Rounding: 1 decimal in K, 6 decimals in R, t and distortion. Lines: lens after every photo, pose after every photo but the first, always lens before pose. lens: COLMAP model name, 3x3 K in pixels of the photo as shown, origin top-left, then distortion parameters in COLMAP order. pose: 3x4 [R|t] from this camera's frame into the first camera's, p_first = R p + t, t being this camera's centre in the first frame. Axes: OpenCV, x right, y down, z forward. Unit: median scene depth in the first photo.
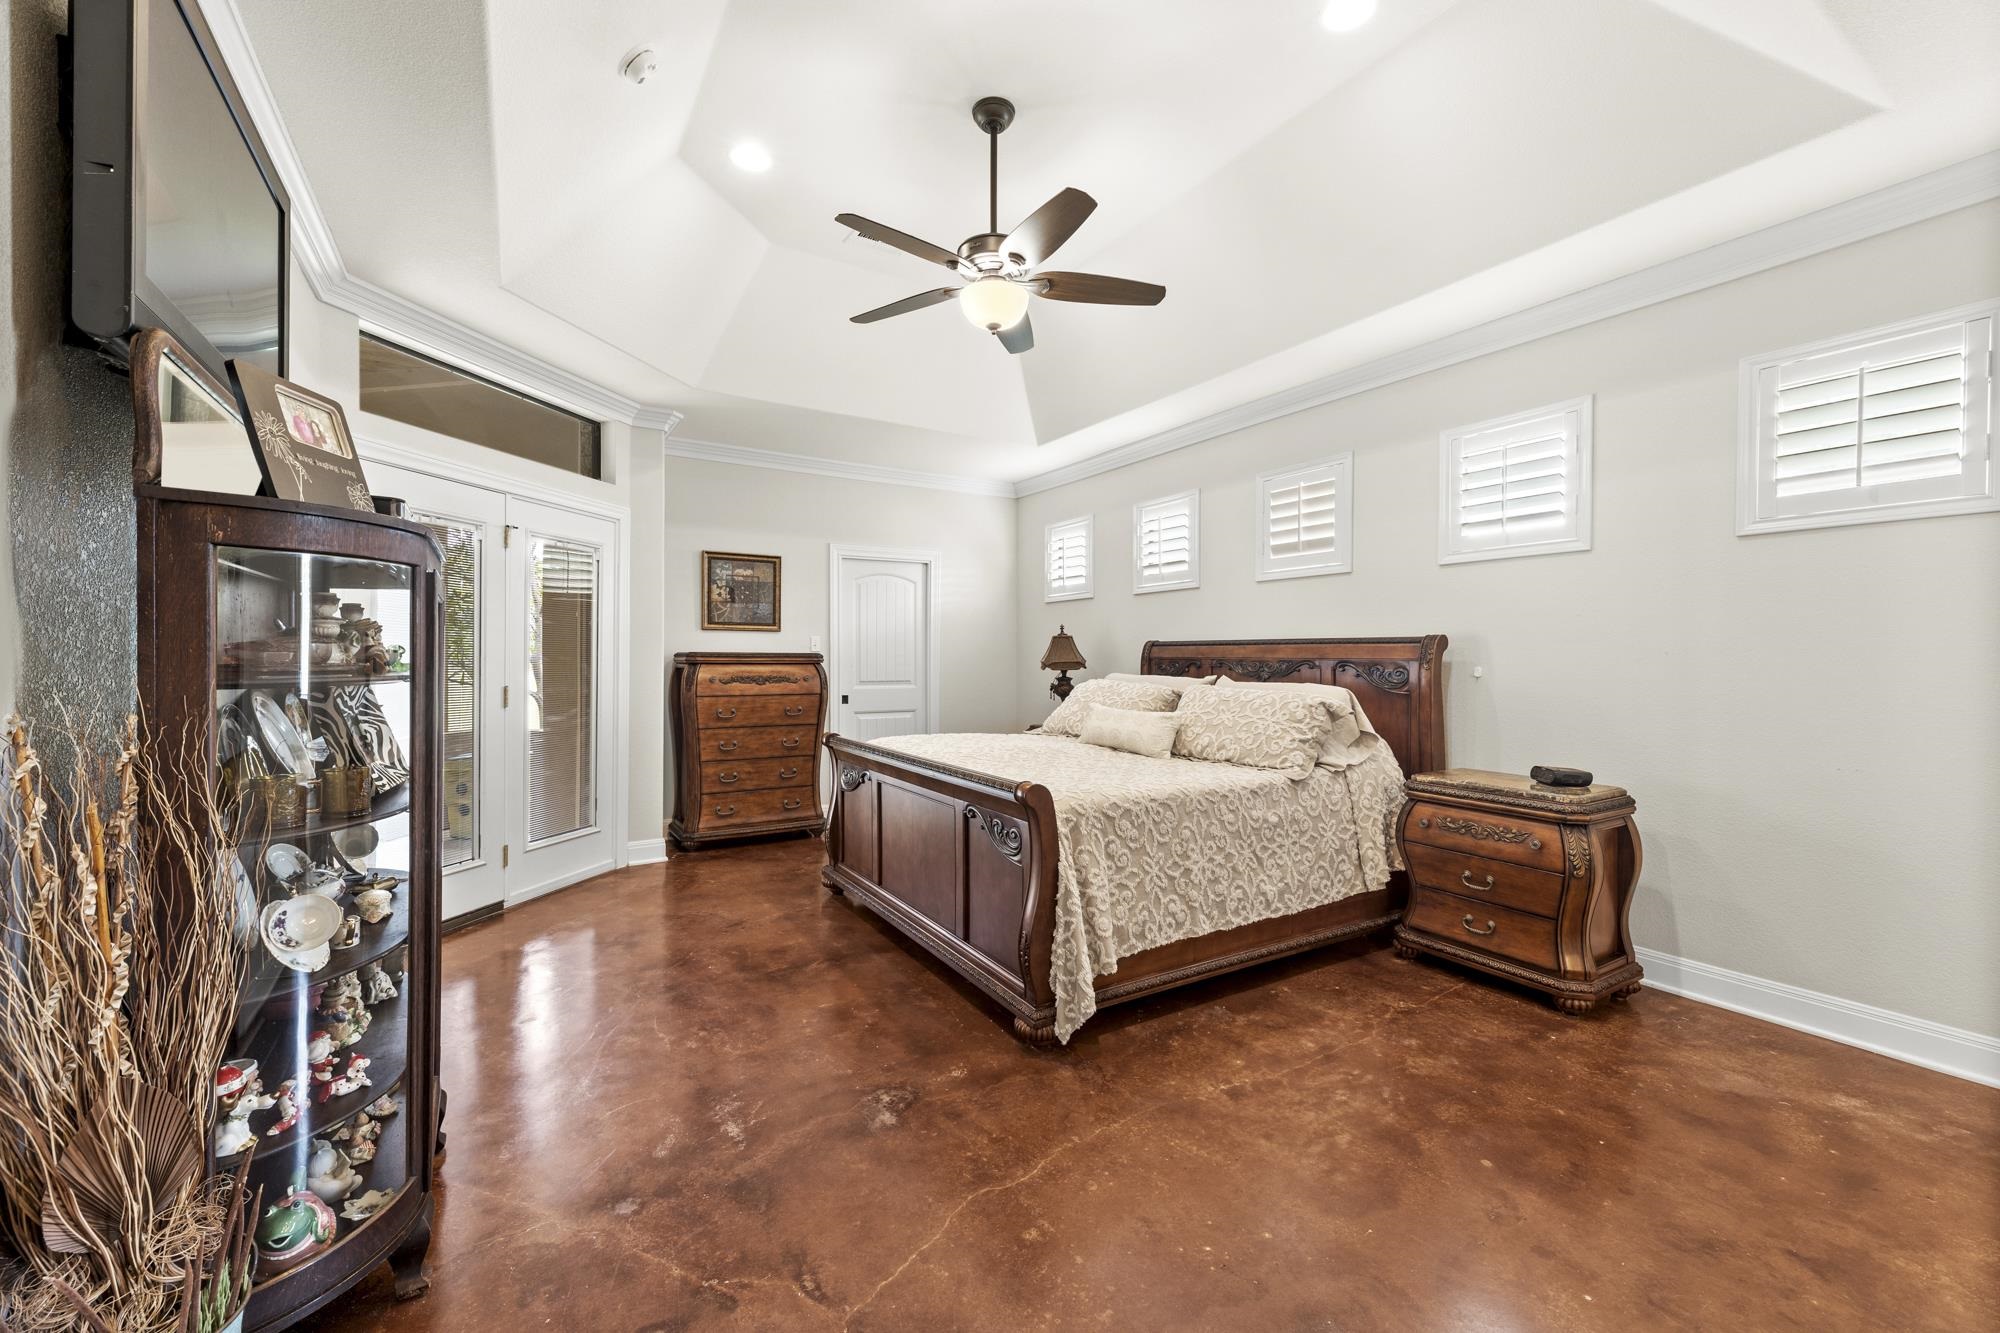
lens RADIAL K [[830.0, 0, 1009.8], [0, 830.0, 664.2], [0, 0, 1]] dist [-0.000764, 0.000845]
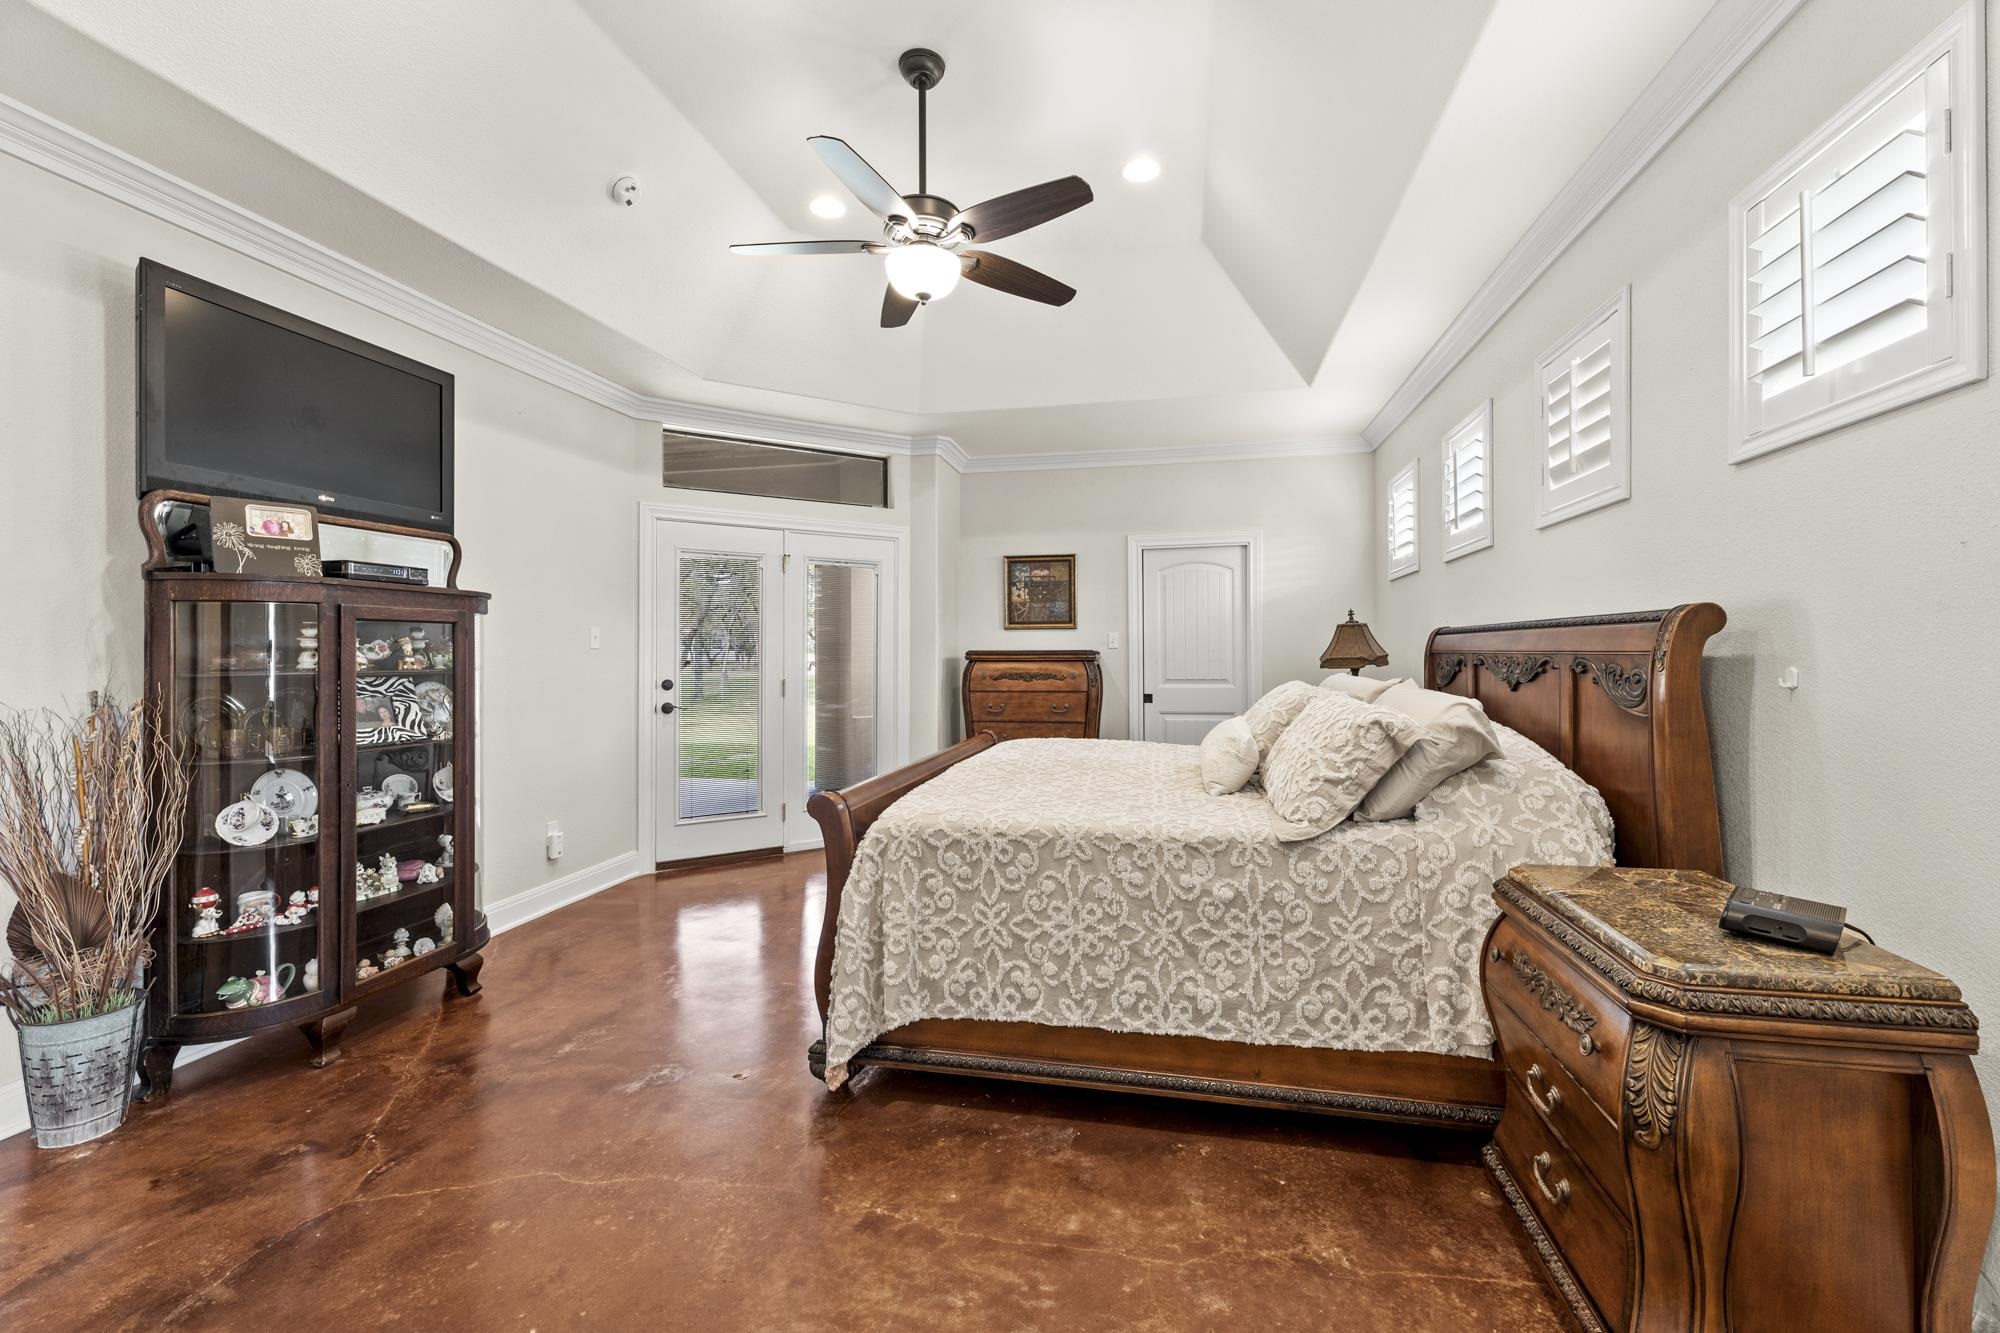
lens RADIAL K [[830.0, 0, 997.8], [0, 830.0, 656.1], [0, 0, 1]] dist [-0.000764, 0.000845]
pose [[0.711997, -0.007166, -0.702146, 0.646604], [0.004264, 0.999974, -0.005881, -0.001486], [0.702170, 0.001193, 0.712009, 0.385504]]
